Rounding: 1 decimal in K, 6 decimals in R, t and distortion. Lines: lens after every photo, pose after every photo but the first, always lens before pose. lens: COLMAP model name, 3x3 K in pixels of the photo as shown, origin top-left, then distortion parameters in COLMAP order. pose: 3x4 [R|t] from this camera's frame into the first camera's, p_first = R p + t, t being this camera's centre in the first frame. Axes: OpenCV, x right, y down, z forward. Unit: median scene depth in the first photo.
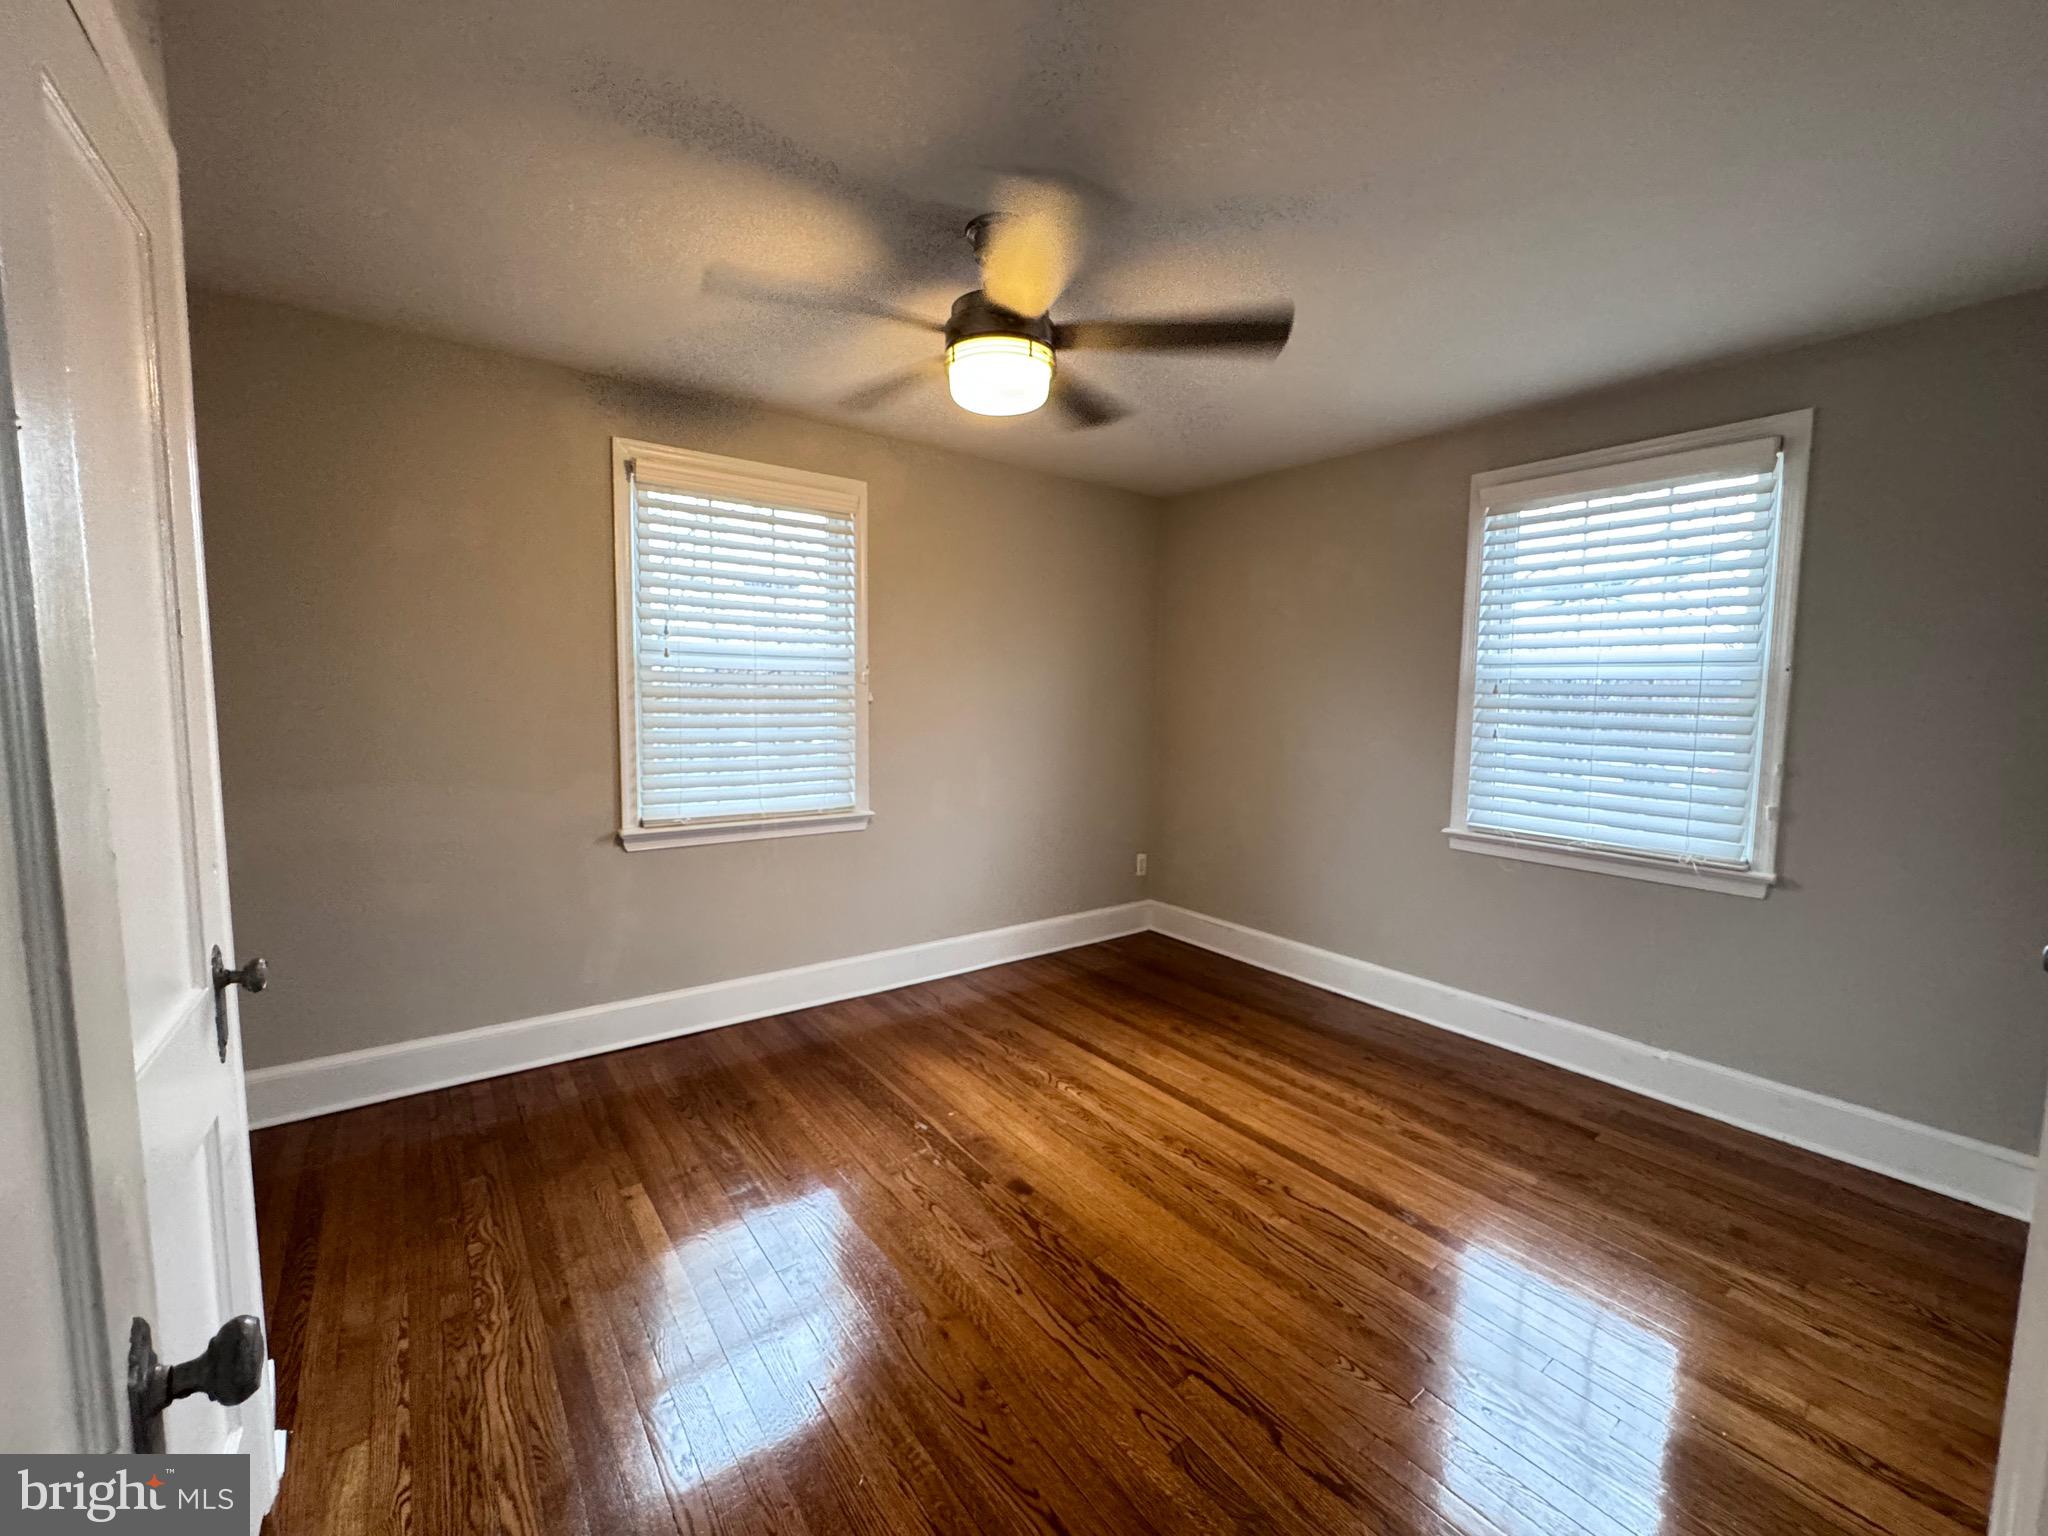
lens RADIAL K [[820.5, 0, 1023.6], [0, 820.5, 769.7], [0, 0, 1]] dist [-0.001841, -0.000160]
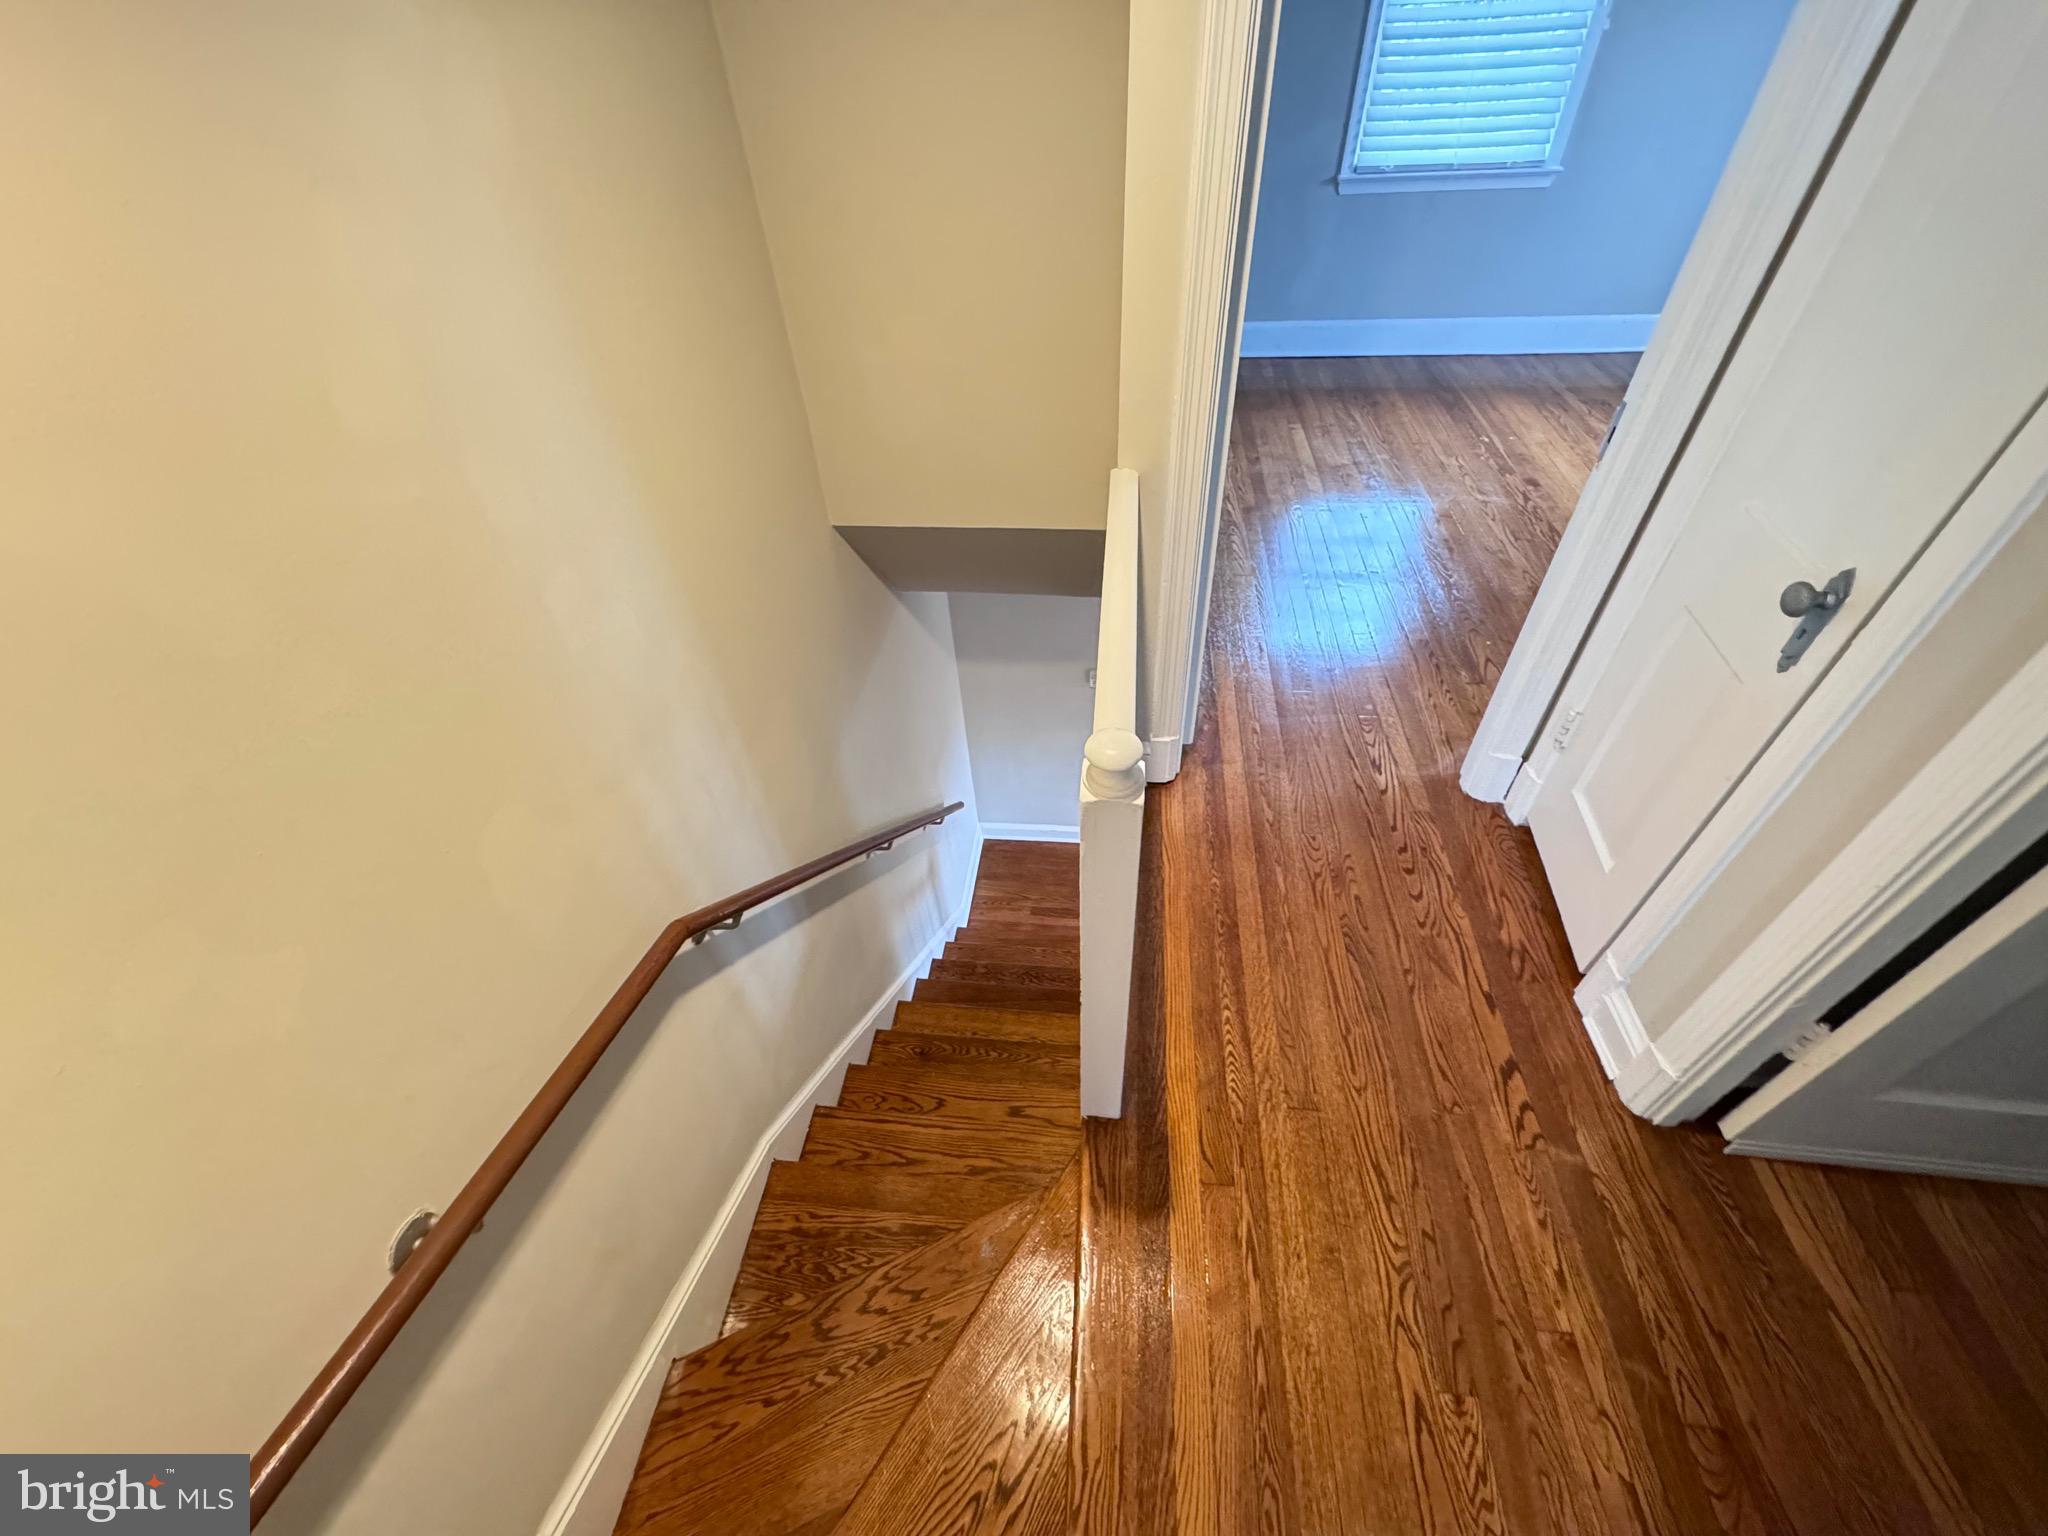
lens RADIAL K [[820.5, 0, 1022.6], [0, 820.5, 773.2], [0, 0, 1]] dist [-0.001841, -0.000160]
pose [[0.720195, 0.435294, -0.540221, 0.308726], [0.002371, 0.777123, 0.629344, -0.011903], [0.693768, -0.454531, 0.558648, -0.597769]]
